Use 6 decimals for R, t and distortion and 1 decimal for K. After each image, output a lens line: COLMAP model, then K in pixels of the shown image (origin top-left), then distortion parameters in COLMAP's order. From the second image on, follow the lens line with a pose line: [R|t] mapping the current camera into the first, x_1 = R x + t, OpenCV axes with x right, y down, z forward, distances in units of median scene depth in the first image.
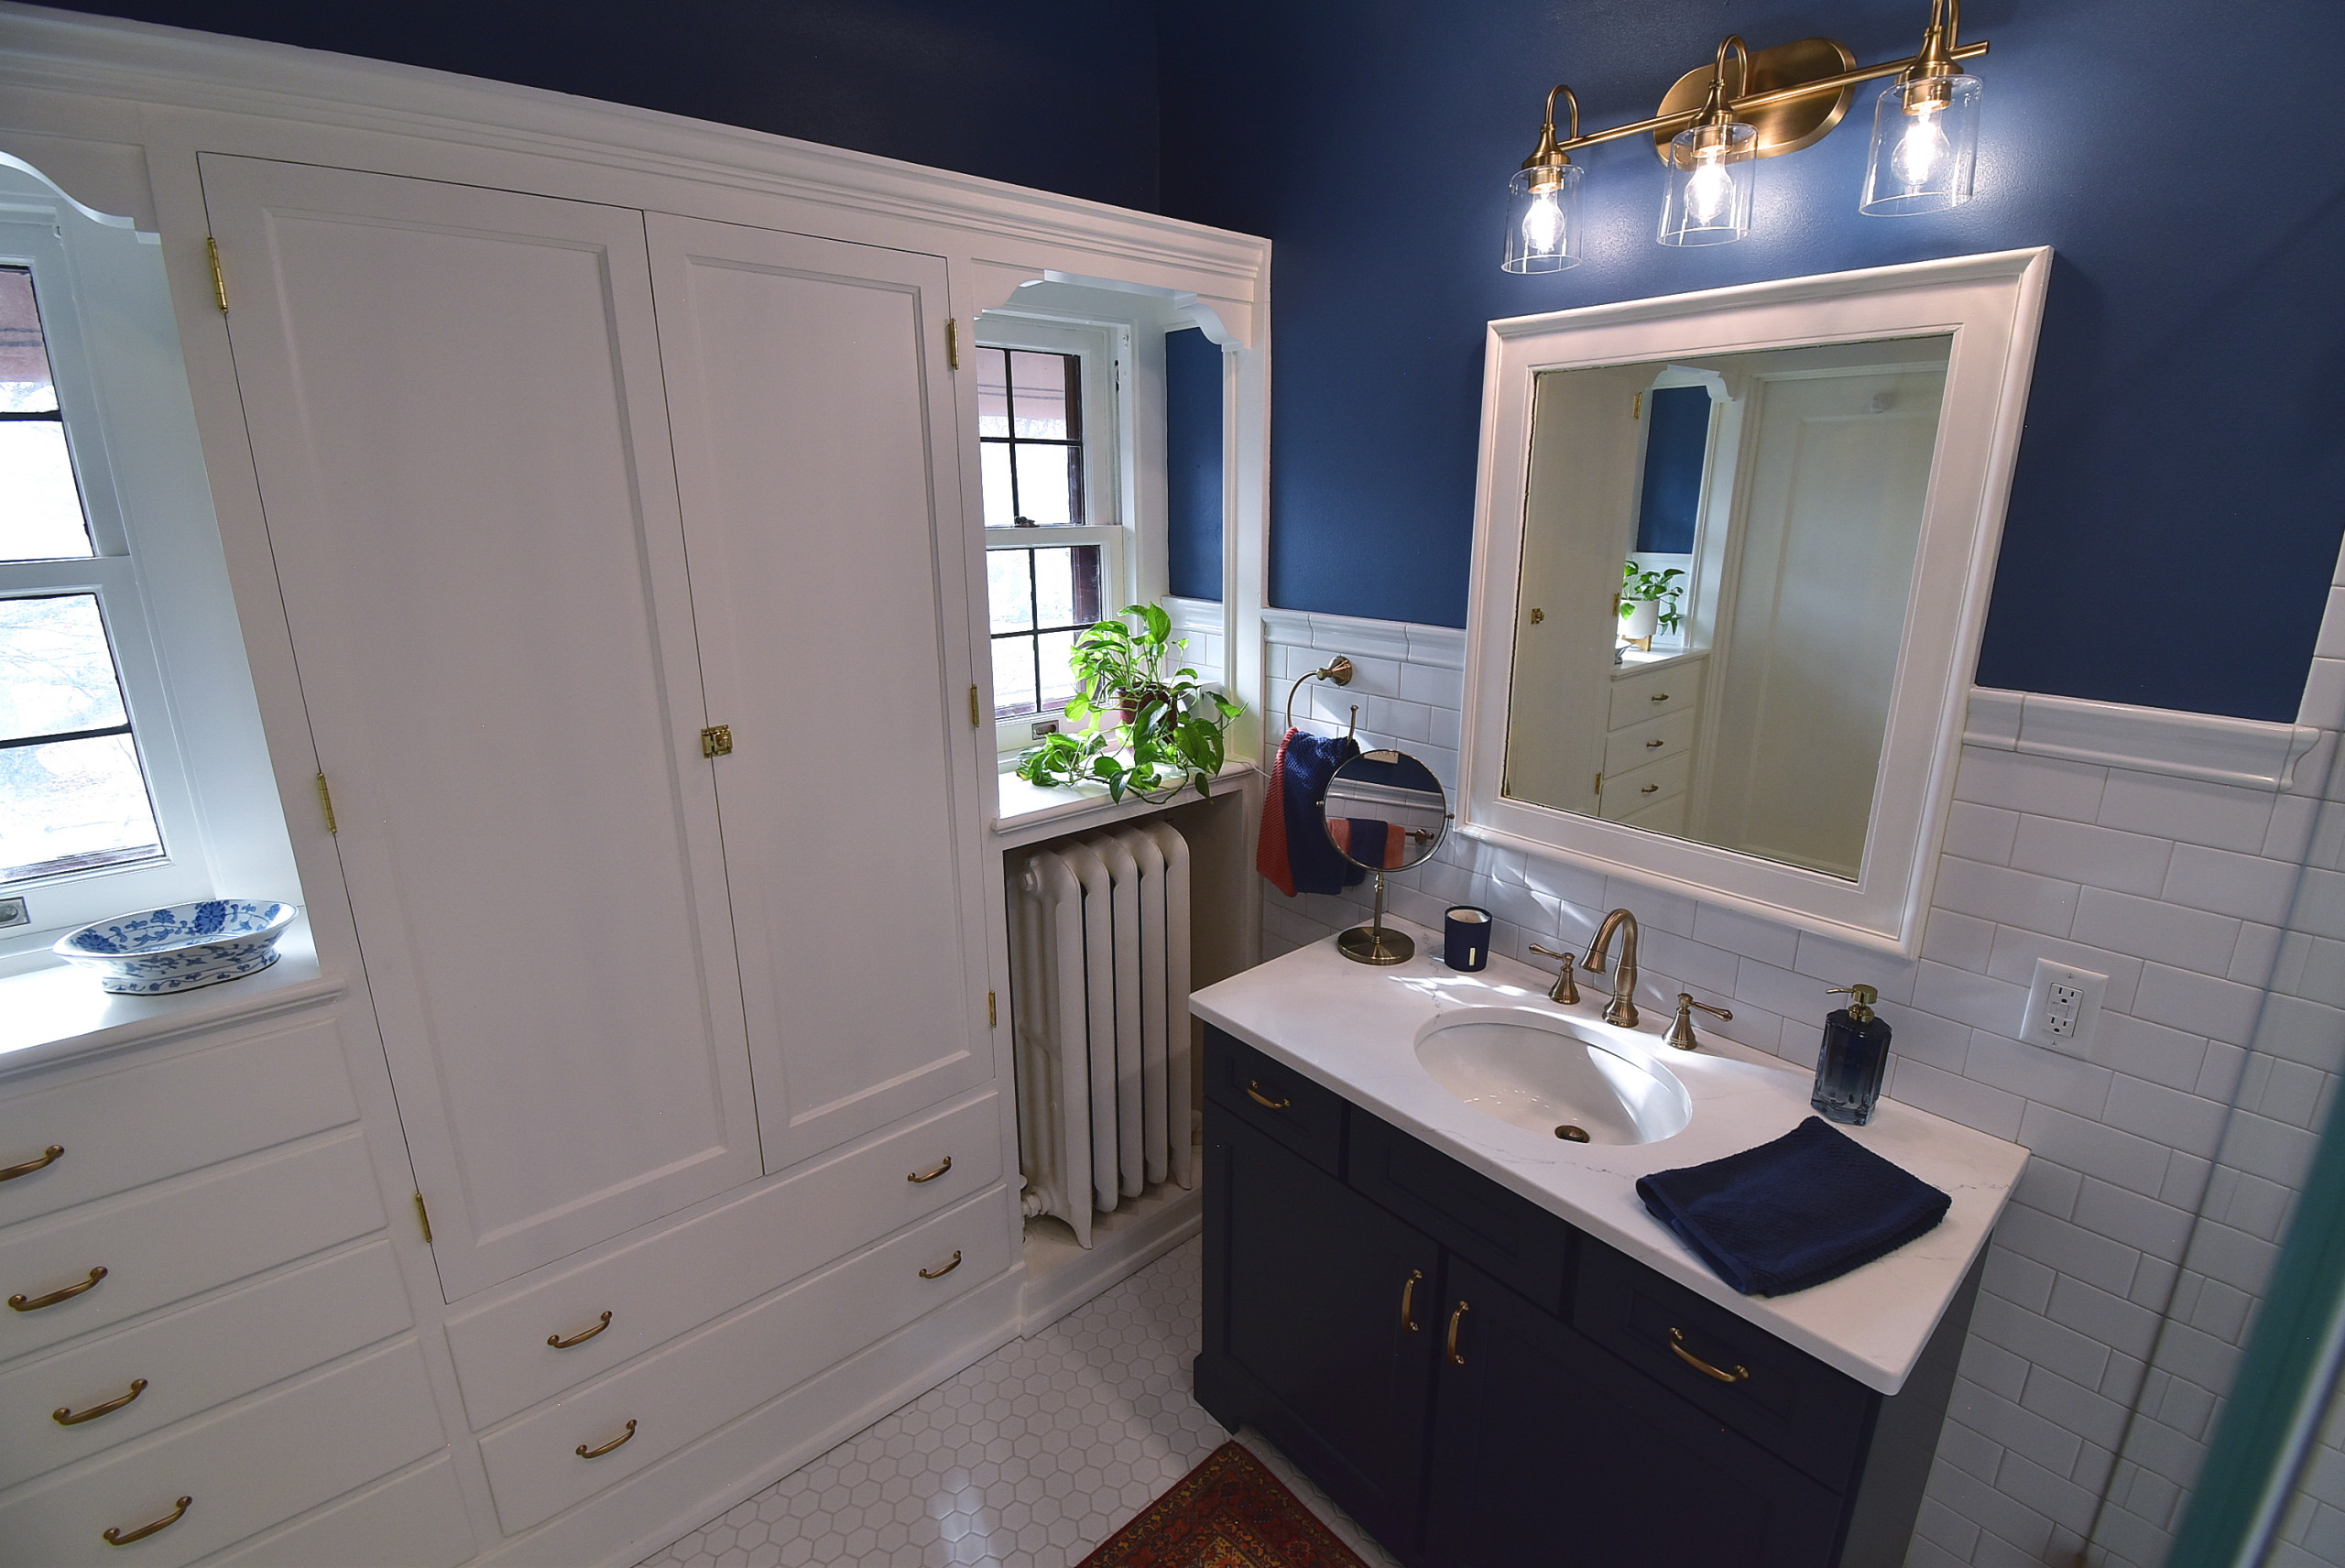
lens RADIAL K [[1033.6, 0, 1187.3], [0, 1033.6, 775.1], [0, 0, 1]] dist [0.022693, -0.029492]
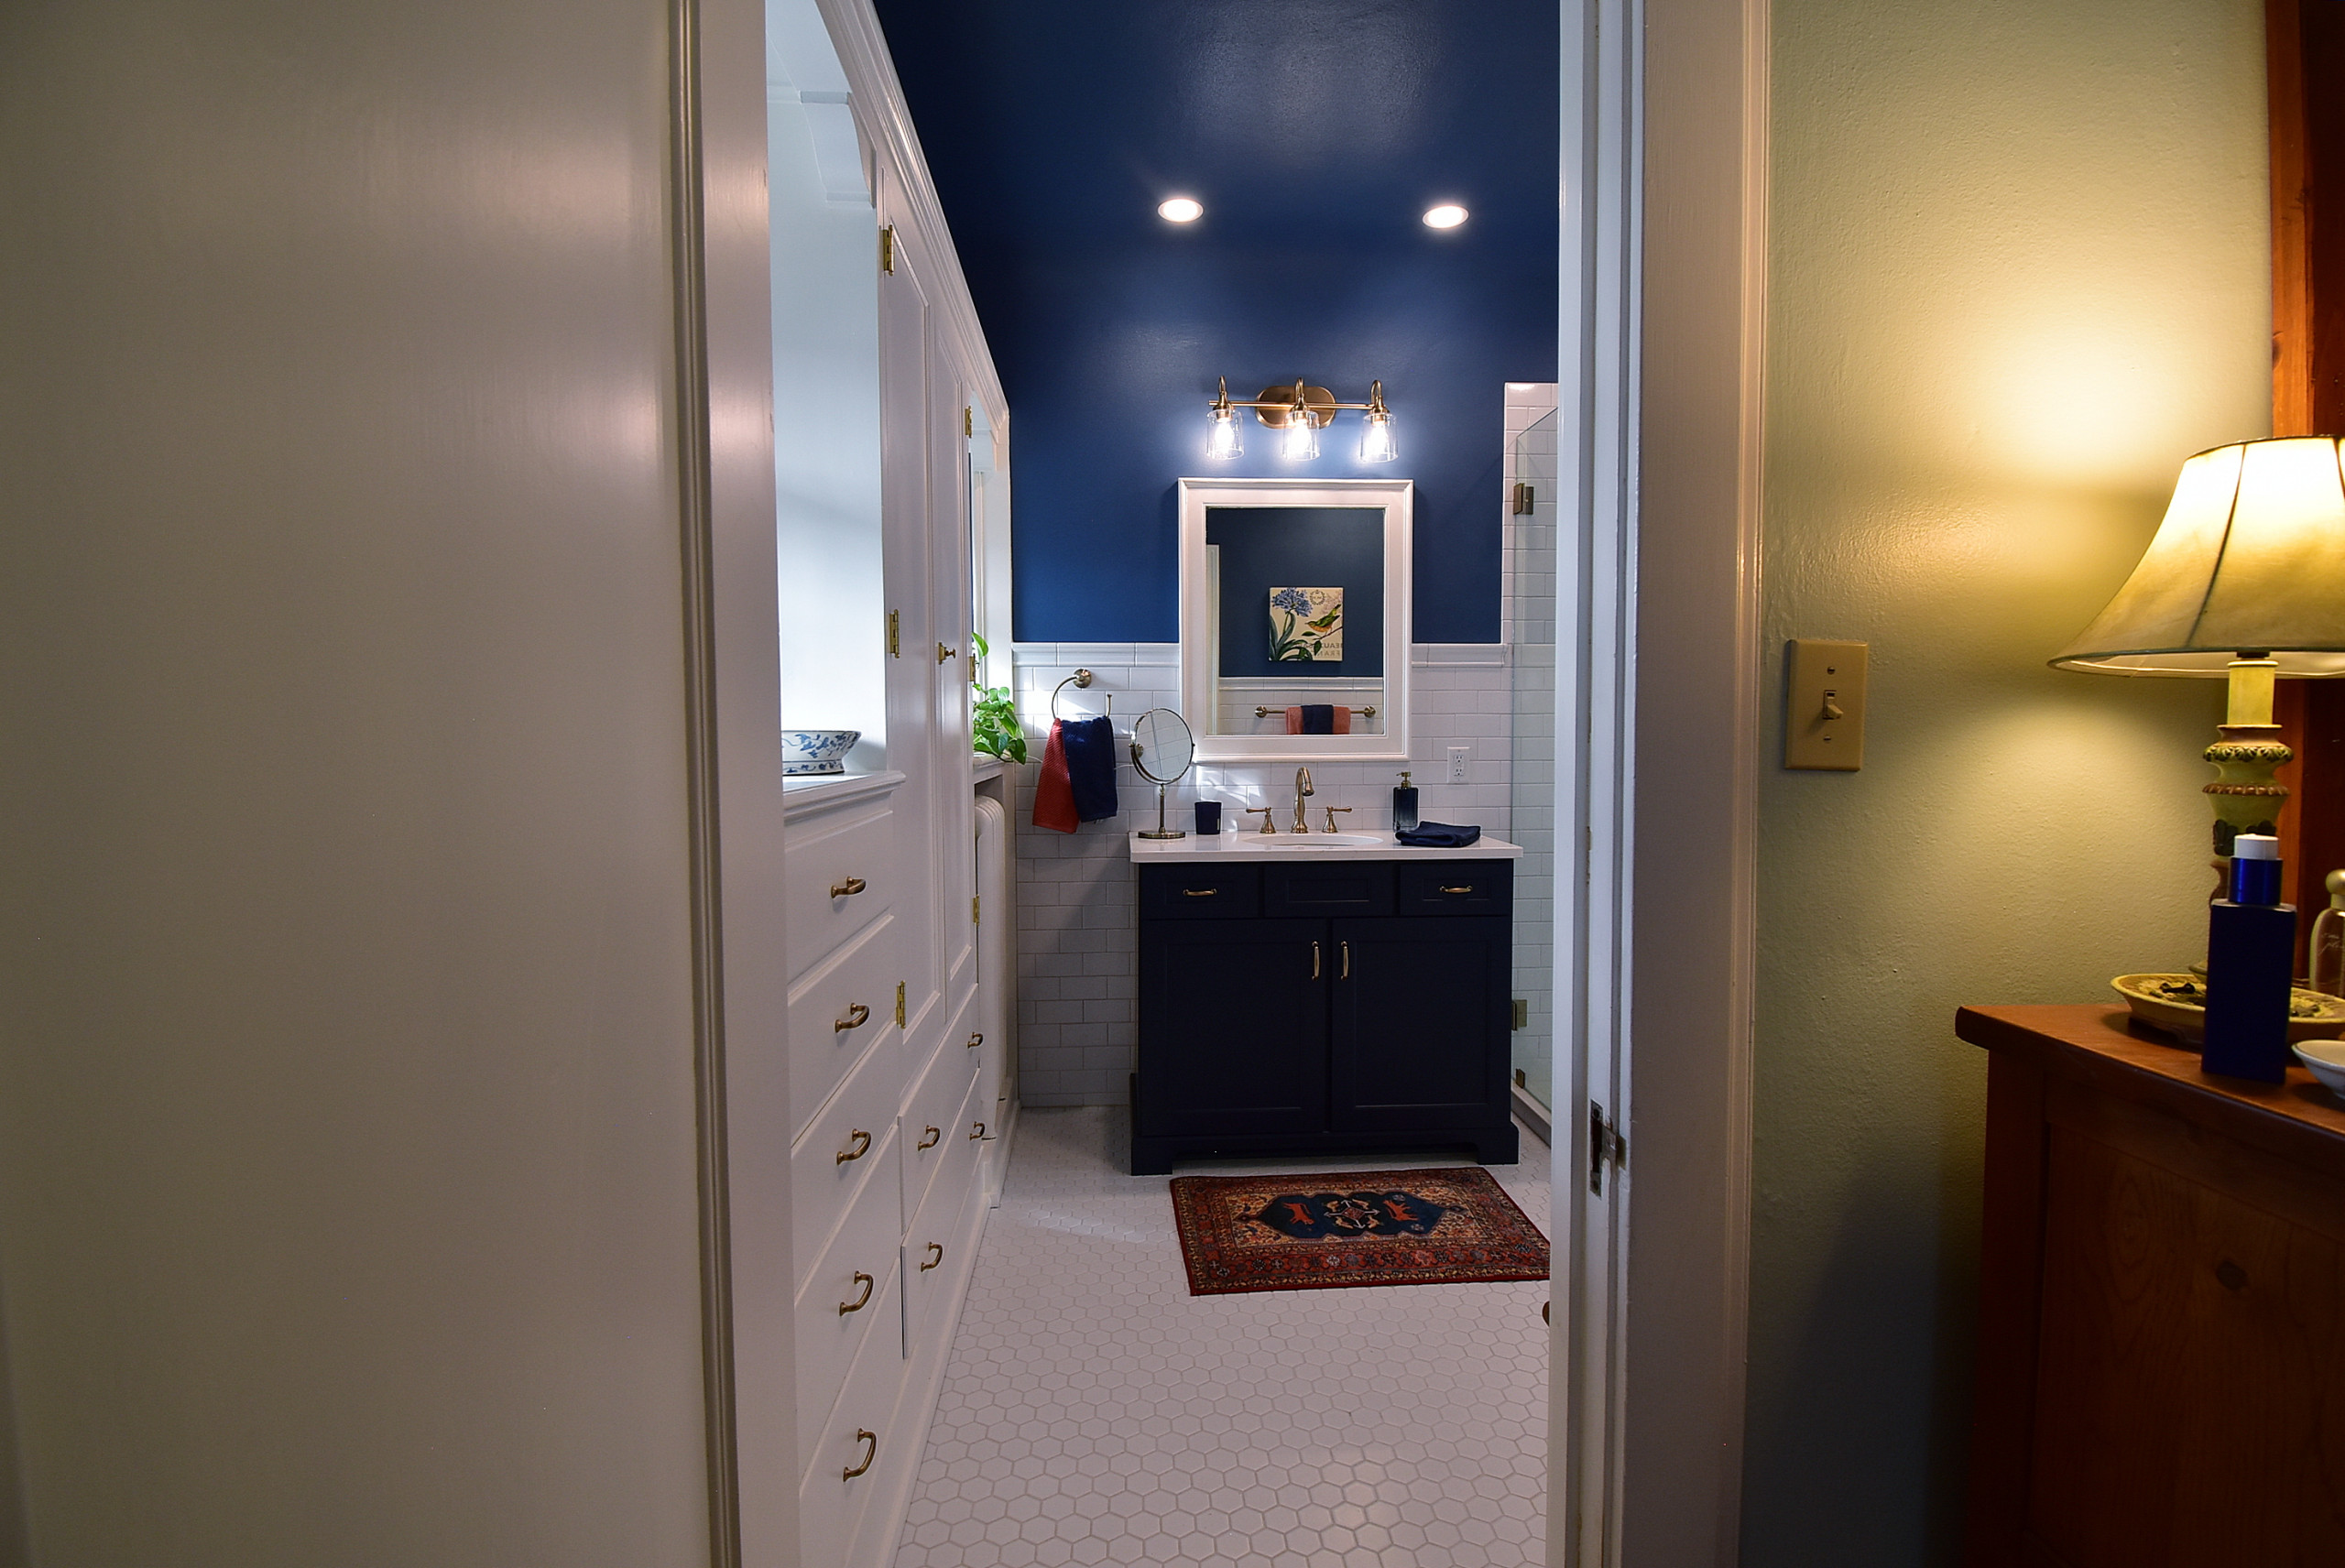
lens RADIAL K [[1047.3, 0, 1186.6], [0, 1047.3, 775.0], [0, 0, 1]] dist [0.023167, -0.028271]
pose [[0.607726, -0.031673, 0.793515, -1.096193], [0.213126, 0.969054, -0.124546, 0.291136], [-0.765014, 0.244808, 0.595669, -0.015434]]
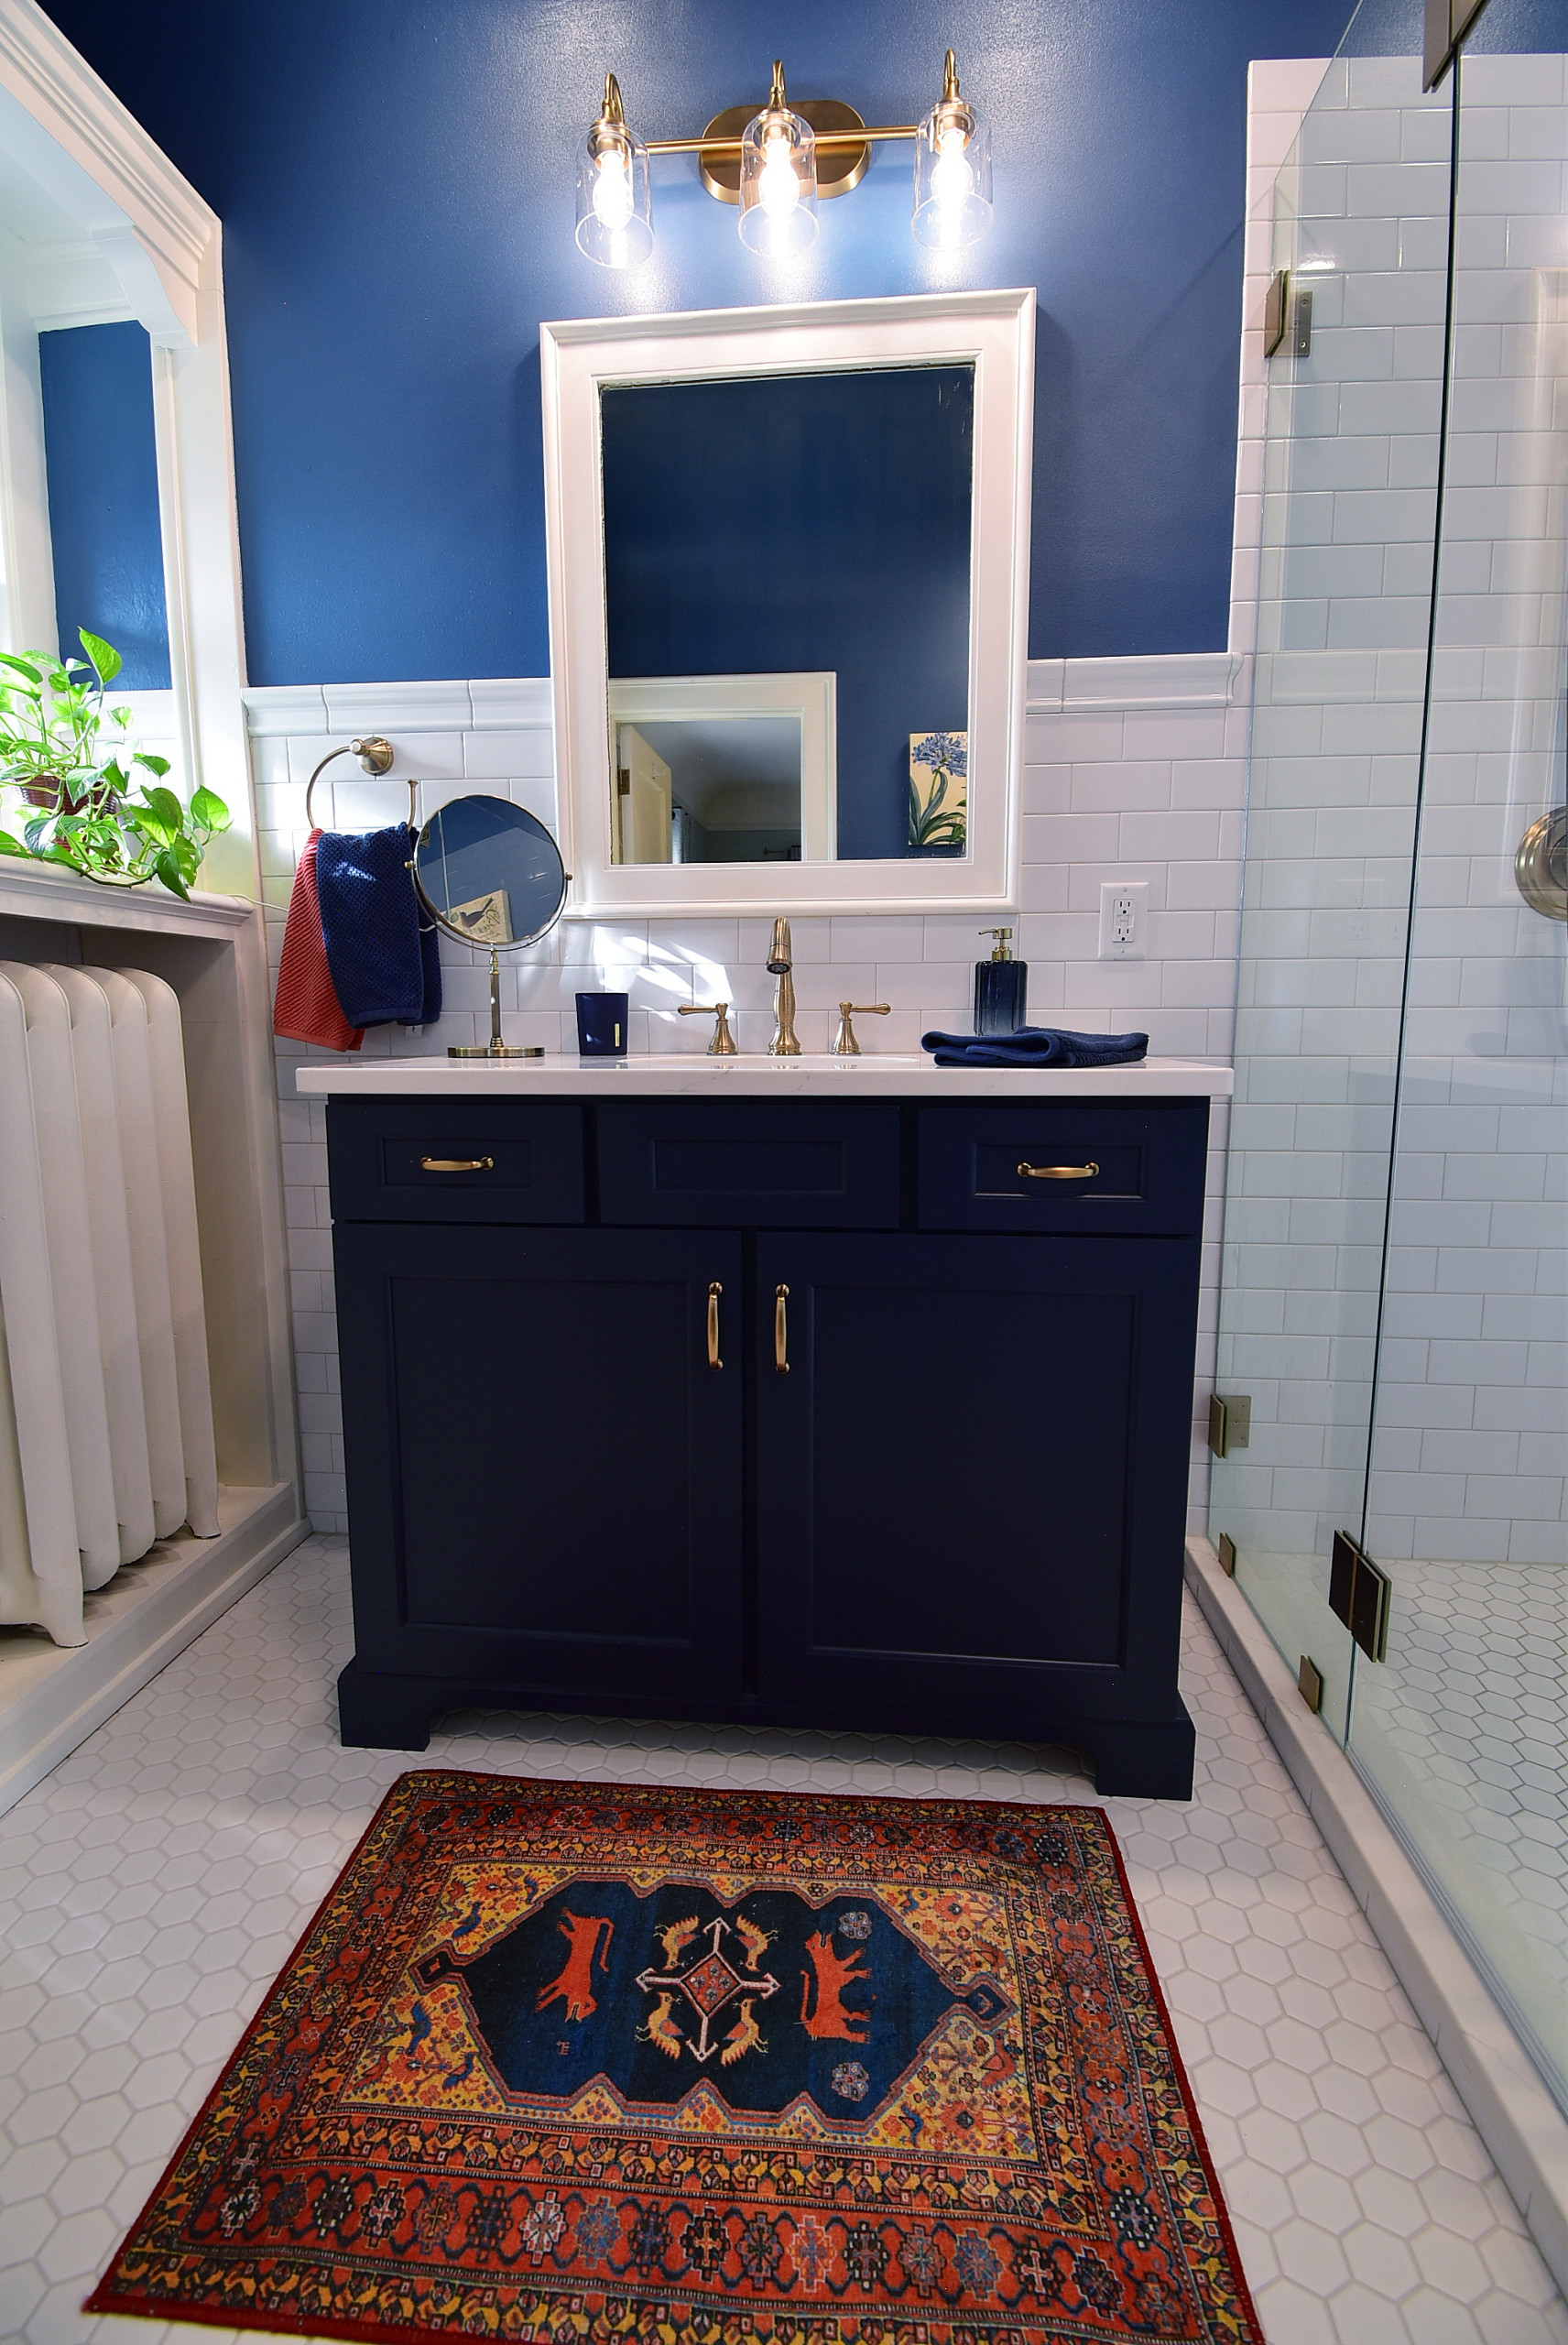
lens RADIAL K [[1038.7, 0, 780.1], [0, 1038.7, 1155.4], [0, 0, 1]] dist [0.015783, -0.023528]
pose [[0.726835, -0.088263, 0.681117, -0.221261], [0.184795, 0.980269, -0.070170, 0.348344], [-0.661484, 0.176869, 0.728804, 0.280702]]
